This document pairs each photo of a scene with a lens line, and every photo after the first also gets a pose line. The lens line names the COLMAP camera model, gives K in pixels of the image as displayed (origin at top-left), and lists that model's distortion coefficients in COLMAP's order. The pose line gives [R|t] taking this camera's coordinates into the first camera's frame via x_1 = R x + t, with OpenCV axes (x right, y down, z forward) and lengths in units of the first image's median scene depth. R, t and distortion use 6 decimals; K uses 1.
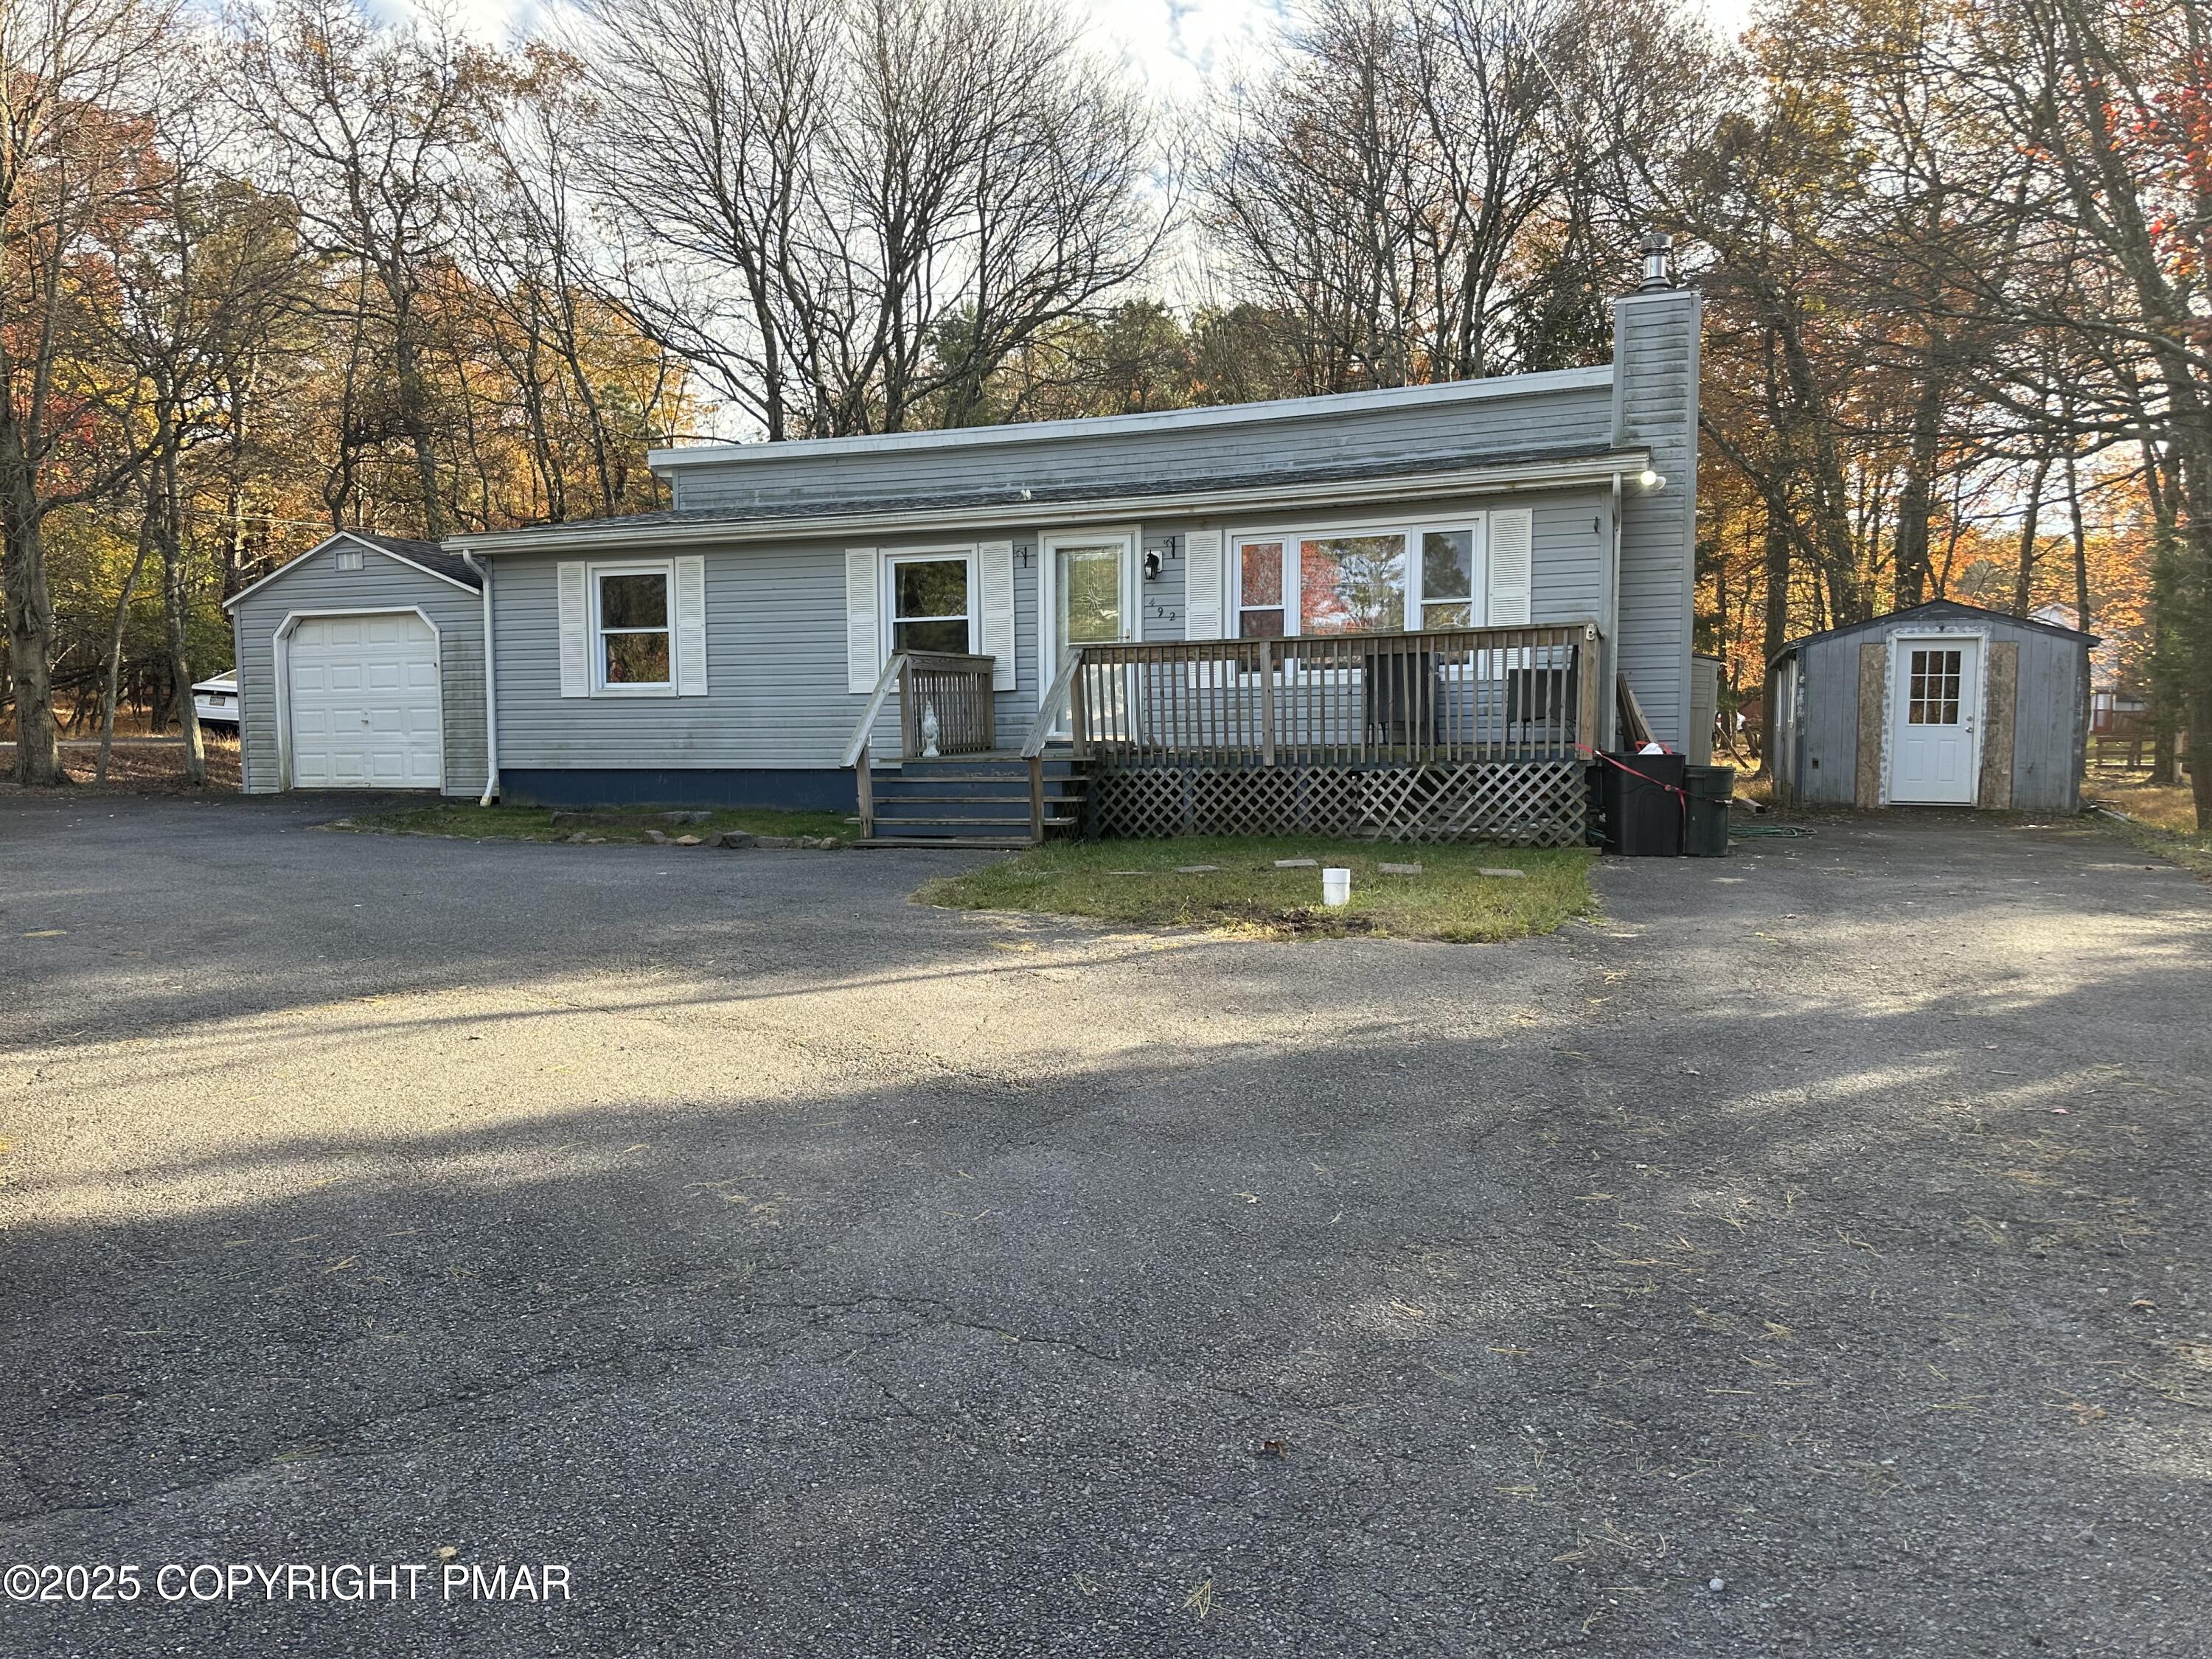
lens RADIAL K [[1549.1, 0, 1106.0], [0, 1549.1, 829.5], [0, 0, 1]] dist [0.121110, -0.170673]
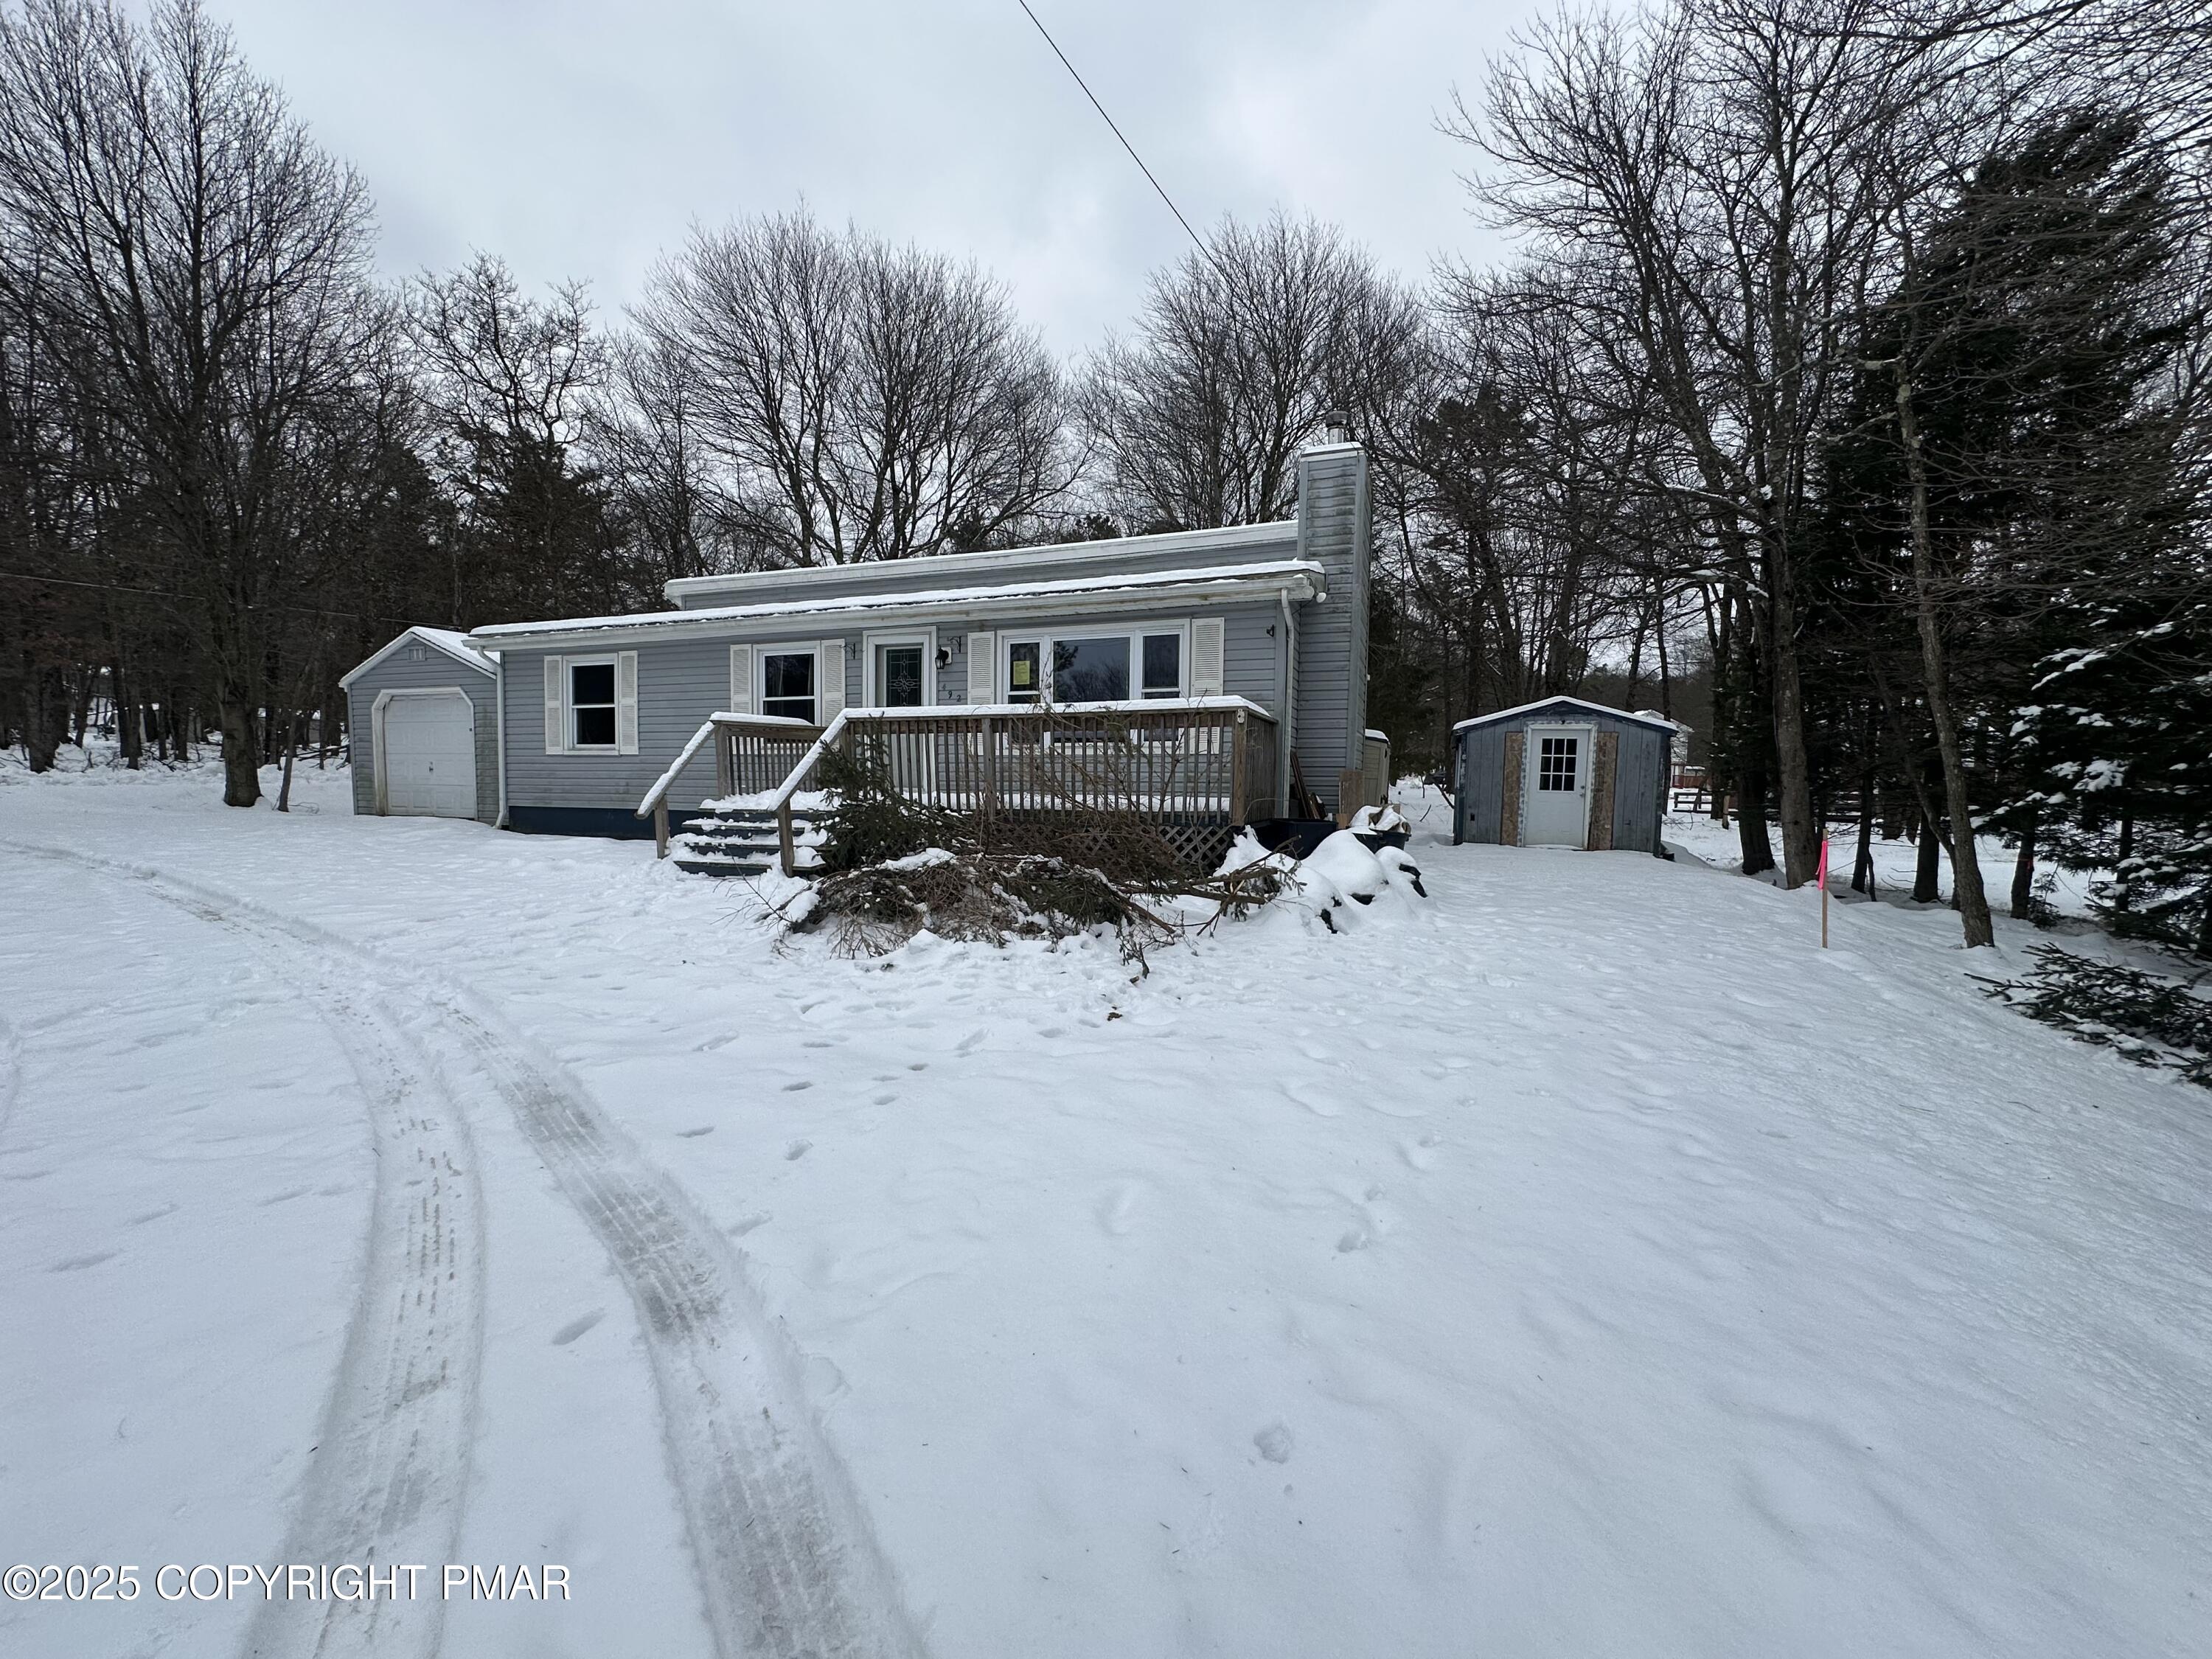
lens RADIAL K [[883.1, 0, 1106.0], [0, 883.1, 829.5], [0, 0, 1]] dist [-0.000470, -0.000478]
pose [[0.999775, 0.017971, -0.011230, 0.152381], [-0.017988, 0.999837, -0.001416, -0.027395], [0.011203, 0.001618, 0.999936, 0.242721]]
